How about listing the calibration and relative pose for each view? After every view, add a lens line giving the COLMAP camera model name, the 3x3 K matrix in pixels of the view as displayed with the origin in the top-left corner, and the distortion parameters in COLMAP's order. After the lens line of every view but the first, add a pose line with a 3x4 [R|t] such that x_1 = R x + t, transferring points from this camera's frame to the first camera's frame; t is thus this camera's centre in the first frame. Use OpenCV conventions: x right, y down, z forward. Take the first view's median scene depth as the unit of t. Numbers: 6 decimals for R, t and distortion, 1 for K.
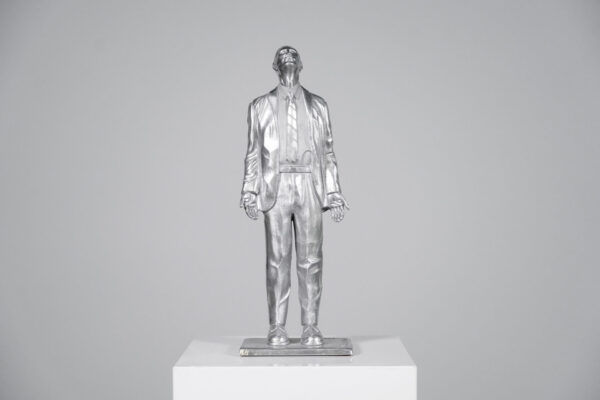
lens RADIAL K [[1162.4, 0, 300.6], [0, 1162.4, 201.2], [0, 0, 1]] dist [-0.031647, 0.000000]
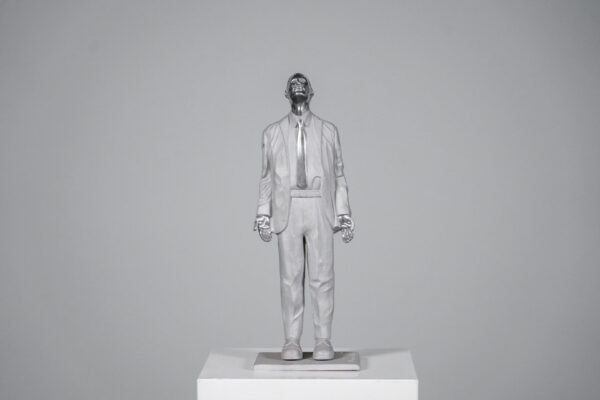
lens RADIAL K [[1880.4, 0, 298.7], [0, 1880.4, 200.4], [0, 0, 1]] dist [0.119123, 0.000000]
pose [[0.998775, -0.003893, -0.049323, 0.072359], [0.006231, 0.998860, 0.047331, -0.101299], [0.049083, -0.047581, 0.997661, -0.700650]]
